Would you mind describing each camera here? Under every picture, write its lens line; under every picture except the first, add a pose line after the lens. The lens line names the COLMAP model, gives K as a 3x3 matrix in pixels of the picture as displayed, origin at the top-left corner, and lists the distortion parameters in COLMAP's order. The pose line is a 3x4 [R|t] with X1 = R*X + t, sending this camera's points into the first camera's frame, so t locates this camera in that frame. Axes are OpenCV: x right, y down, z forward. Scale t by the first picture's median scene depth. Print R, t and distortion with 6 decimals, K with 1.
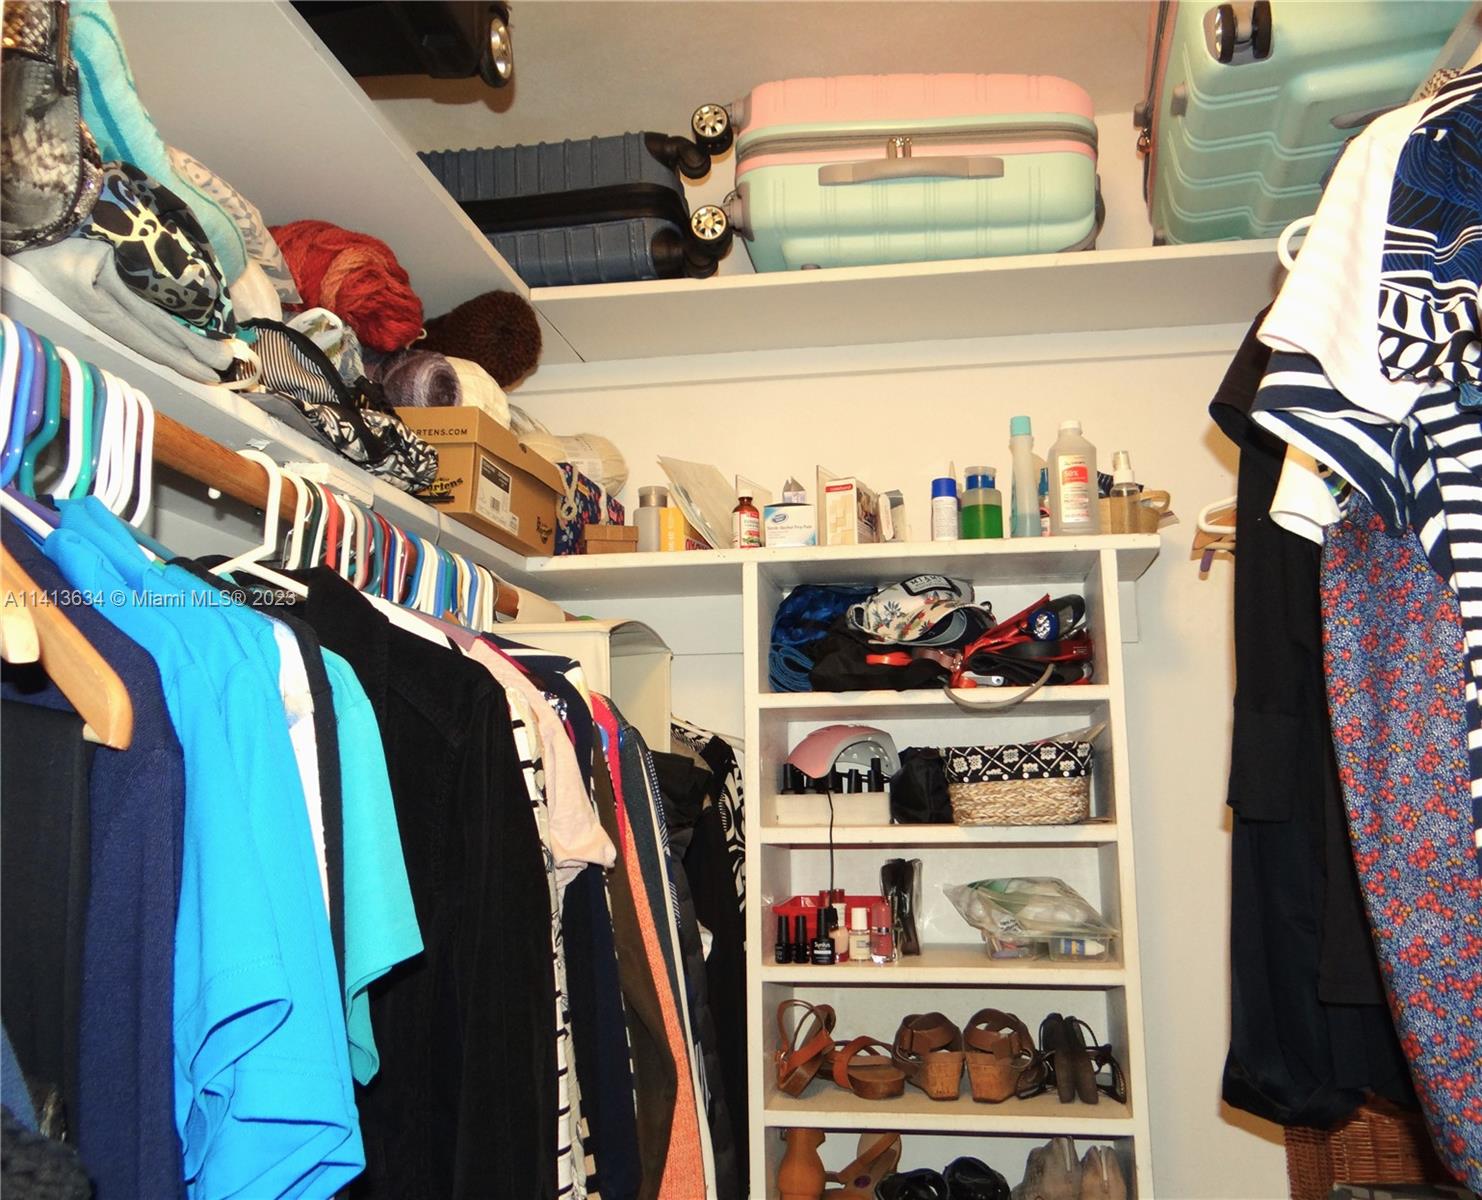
lens RADIAL K [[1298.5, 0, 797.7], [0, 1298.5, 595.9], [0, 0, 1]] dist [0.011149, 0.013455]
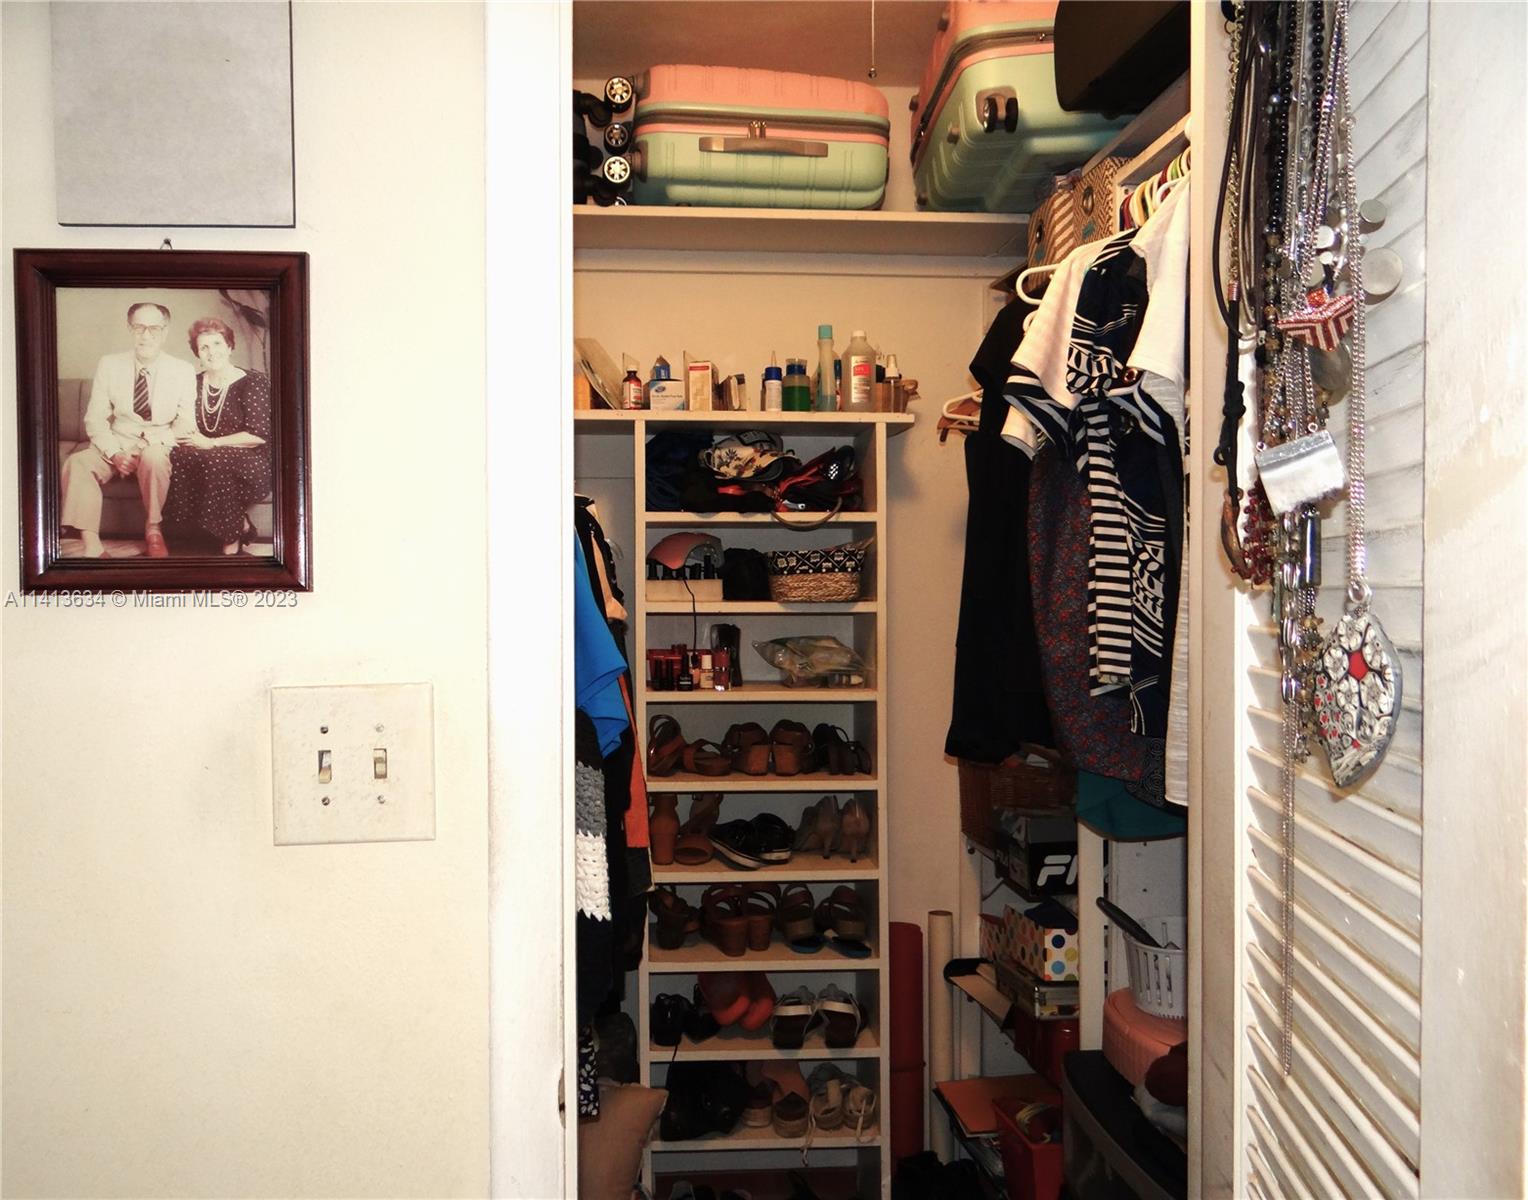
lens RADIAL K [[1200.0, 0, 764.0], [0, 1200.0, 600.0], [0, 0, 1]] dist [0.041143, 0.001227]
pose [[0.977904, 0.009472, 0.208840, -0.180891], [-0.044993, 0.985098, 0.166003, -0.057462], [-0.204155, -0.171732, 0.963758, -0.347910]]
